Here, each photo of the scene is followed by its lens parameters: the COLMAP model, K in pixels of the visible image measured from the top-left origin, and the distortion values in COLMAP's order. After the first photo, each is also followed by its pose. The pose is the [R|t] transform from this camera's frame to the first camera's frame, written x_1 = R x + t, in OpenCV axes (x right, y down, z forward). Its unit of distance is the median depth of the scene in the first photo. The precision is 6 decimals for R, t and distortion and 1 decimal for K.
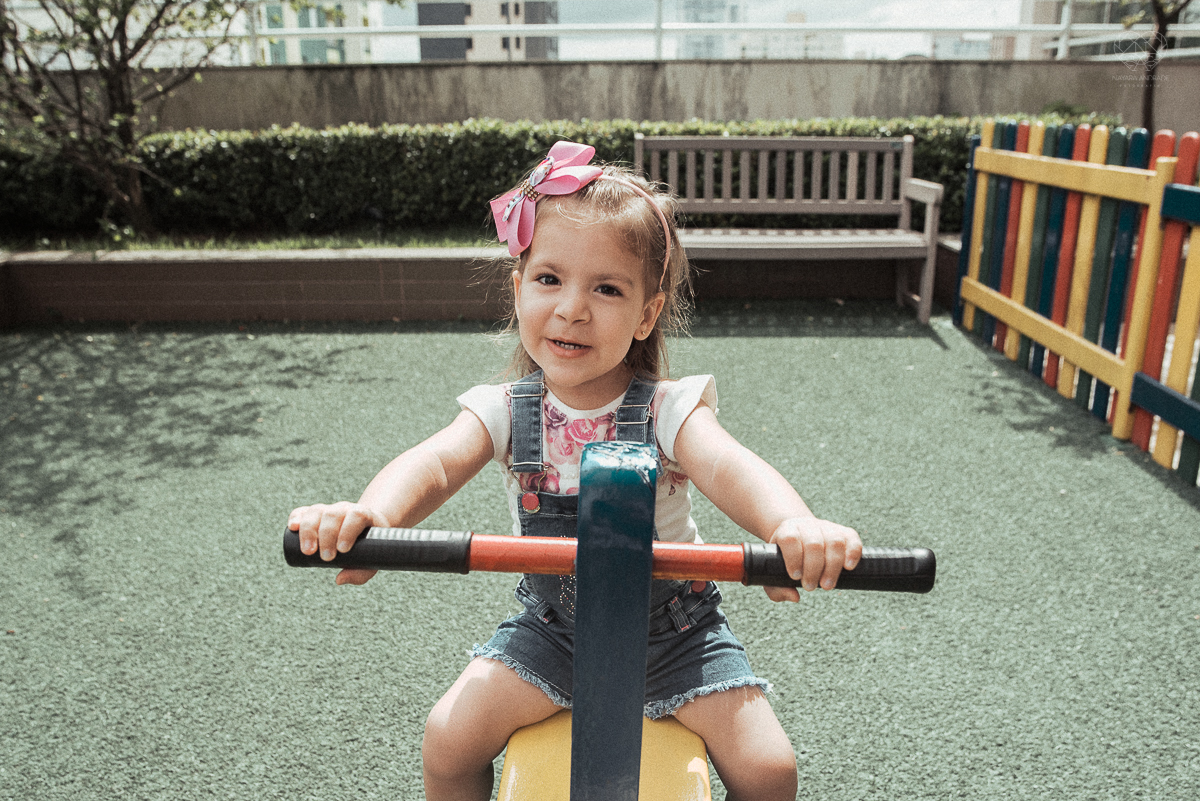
lens RADIAL K [[969.9, 0, 600.0], [0, 969.9, 400.5], [0, 0, 1]] dist [-0.054162, 0.015930]
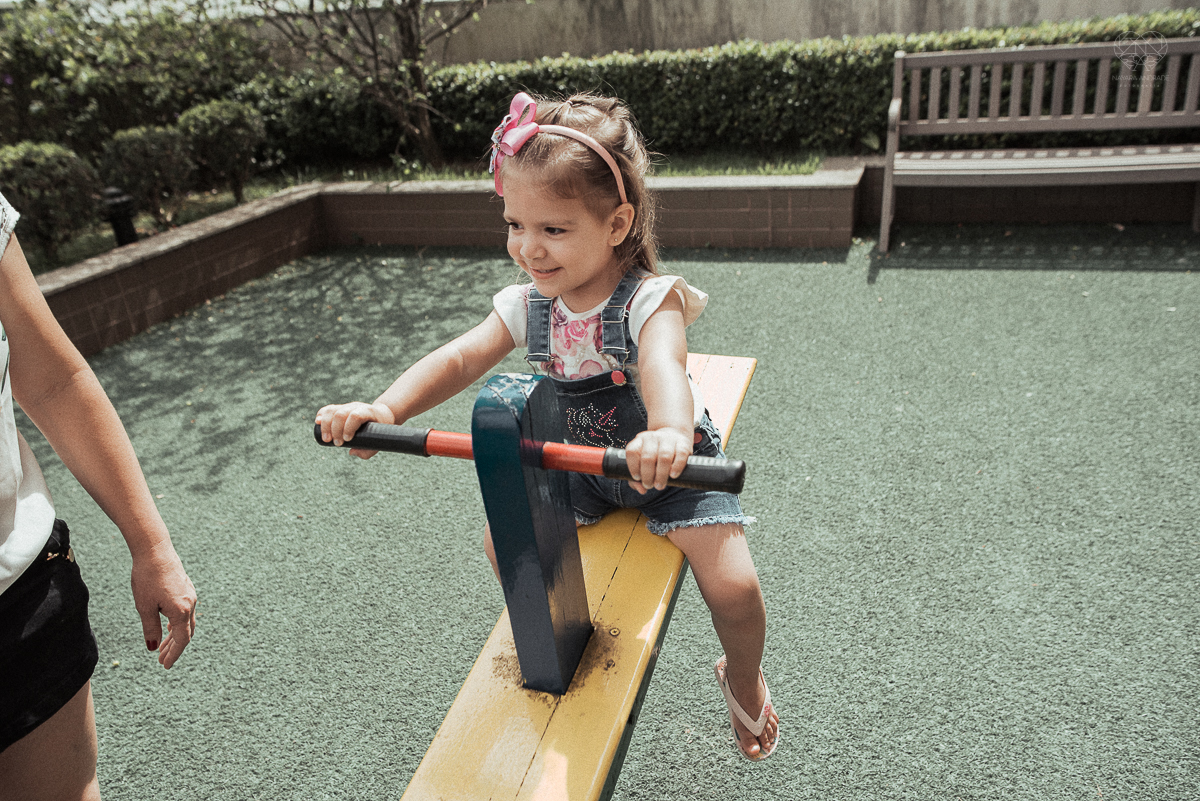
lens RADIAL K [[988.5, 0, 600.0], [0, 988.5, 400.5], [0, 0, 1]] dist [-0.001881, 0.066149]
pose [[0.954721, 0.053045, -0.292734, 0.074592], [-0.023394, 0.994315, 0.103878, -0.030356], [0.296580, -0.092326, 0.950535, -0.072212]]
